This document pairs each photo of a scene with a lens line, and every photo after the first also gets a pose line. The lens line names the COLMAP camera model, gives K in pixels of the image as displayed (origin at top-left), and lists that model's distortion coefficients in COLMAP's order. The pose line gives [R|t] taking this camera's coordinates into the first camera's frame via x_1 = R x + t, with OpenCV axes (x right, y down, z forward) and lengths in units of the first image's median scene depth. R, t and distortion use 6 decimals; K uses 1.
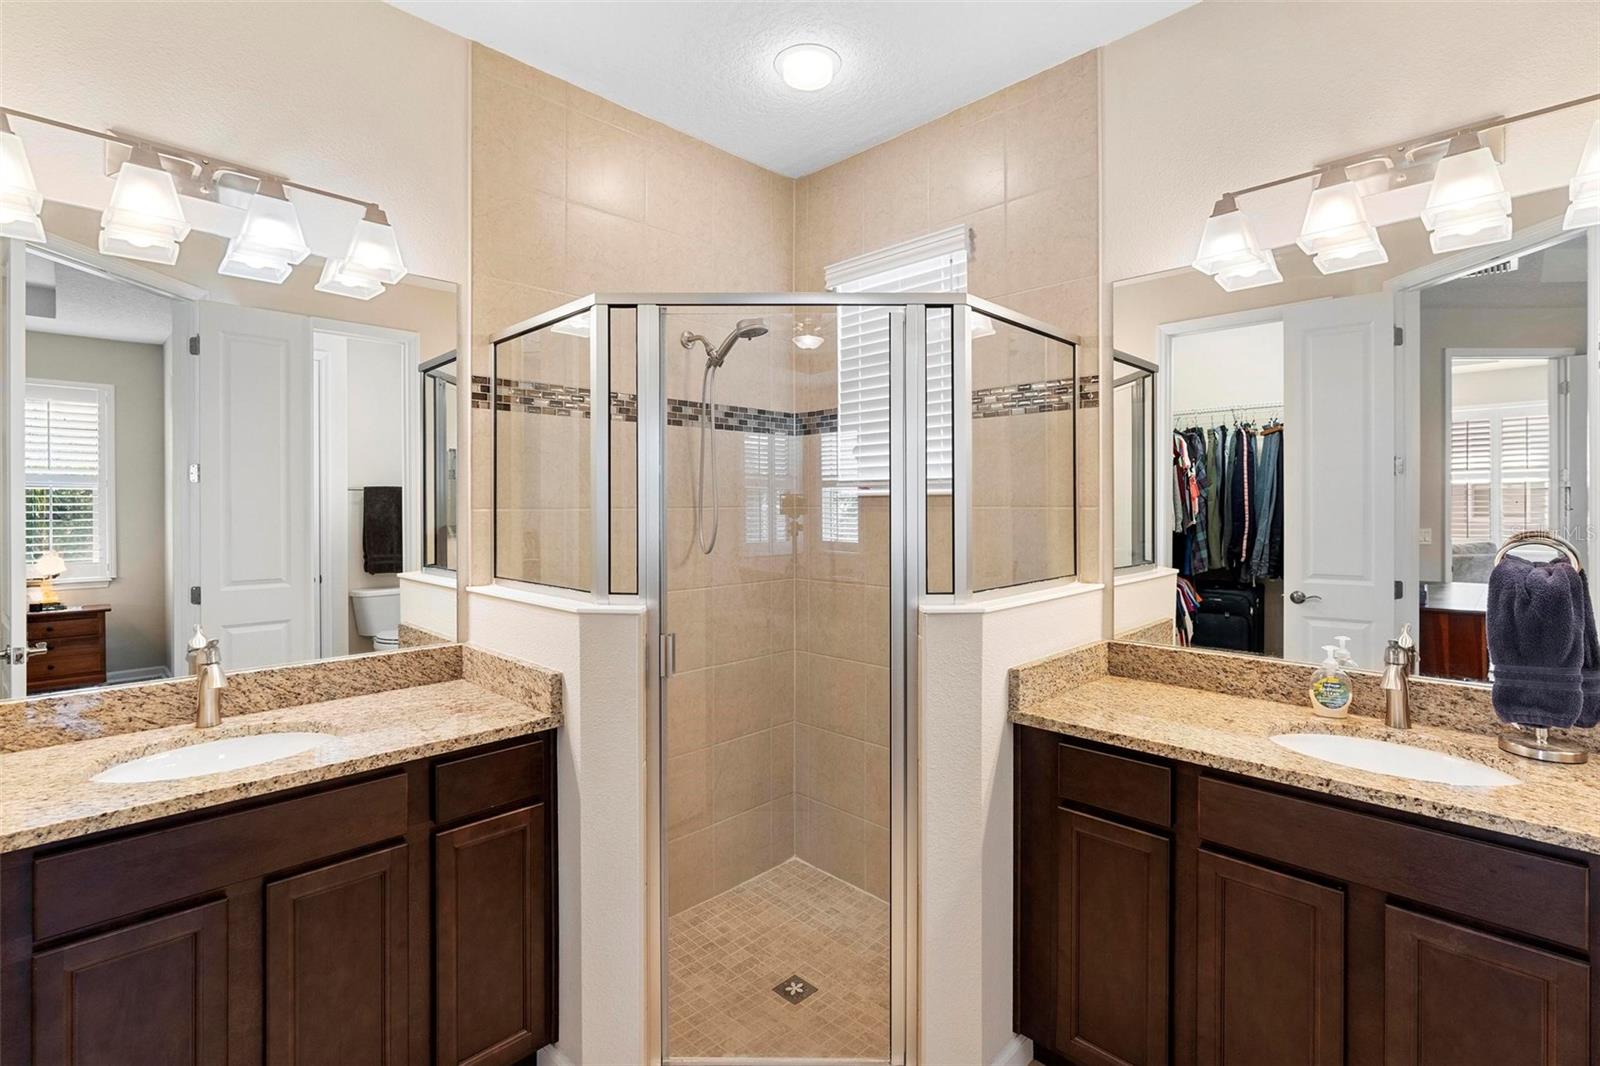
lens RADIAL K [[735.8, 0, 786.5], [0, 735.8, 518.5], [0, 0, 1]] dist [-0.016293, 0.003110]
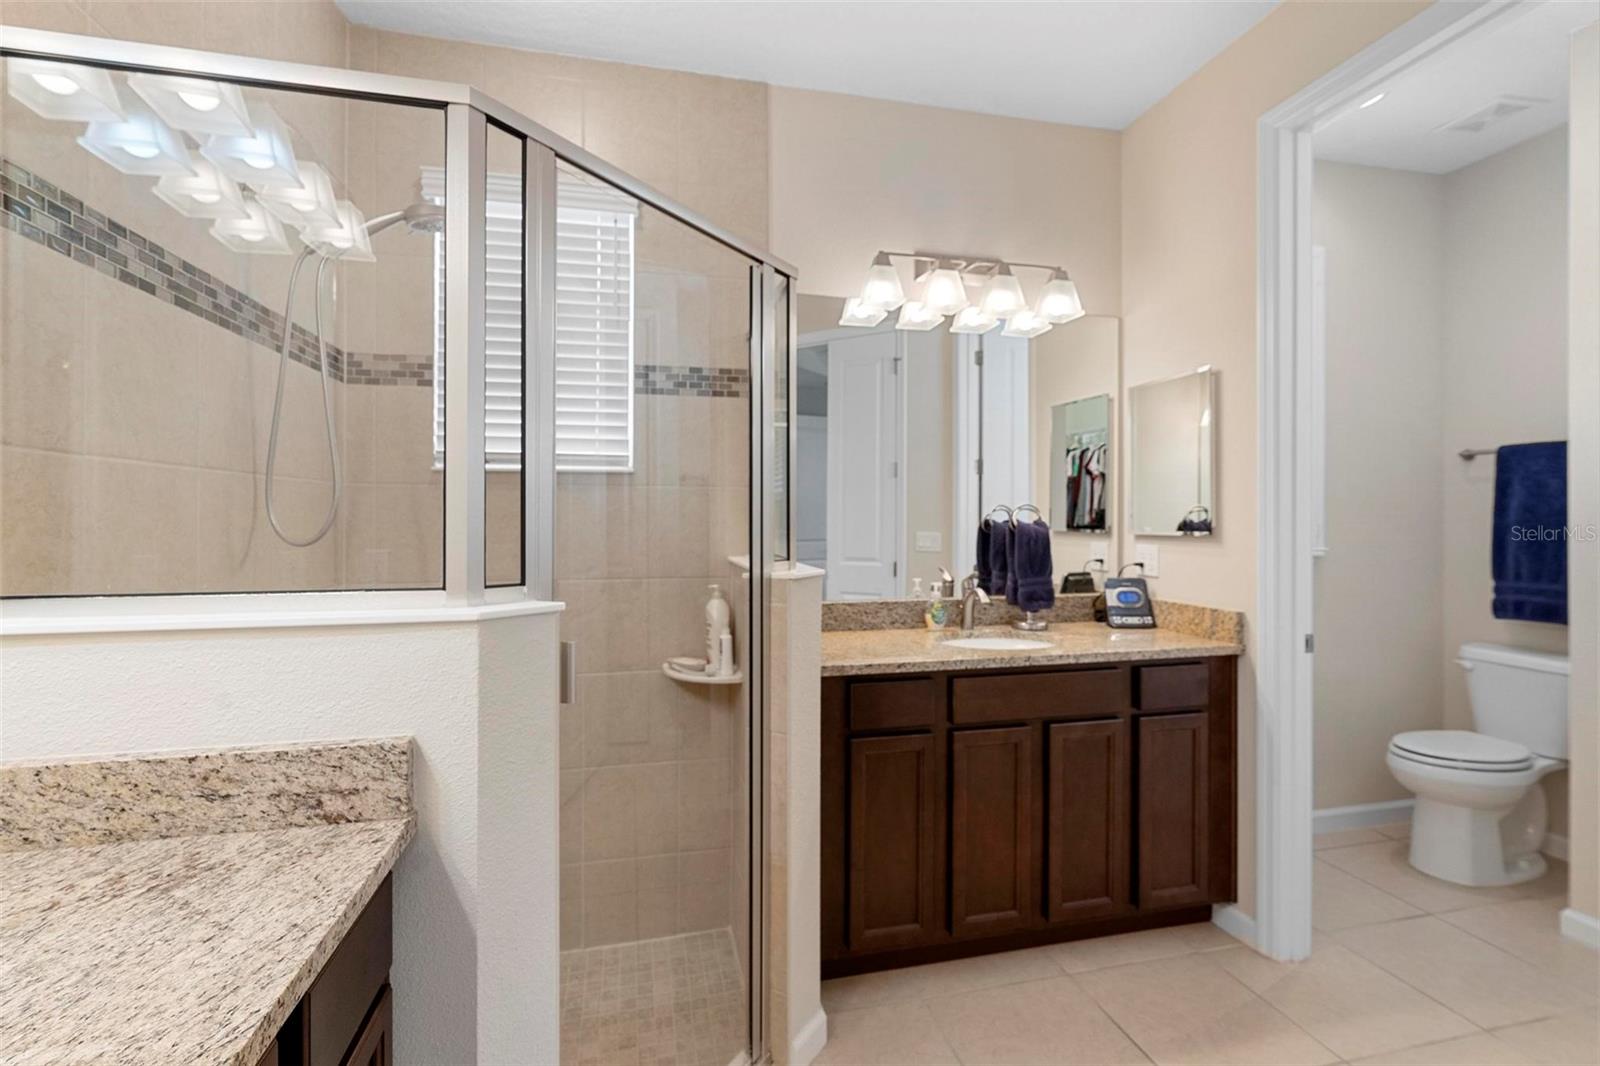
lens RADIAL K [[735.8, 0, 794.4], [0, 735.8, 521.6], [0, 0, 1]] dist [-0.016293, 0.003110]
pose [[0.519872, -0.004242, 0.854234, -0.611804], [0.015424, 0.999871, -0.004421, 0.050959], [-0.854105, 0.015474, 0.519871, 0.440796]]
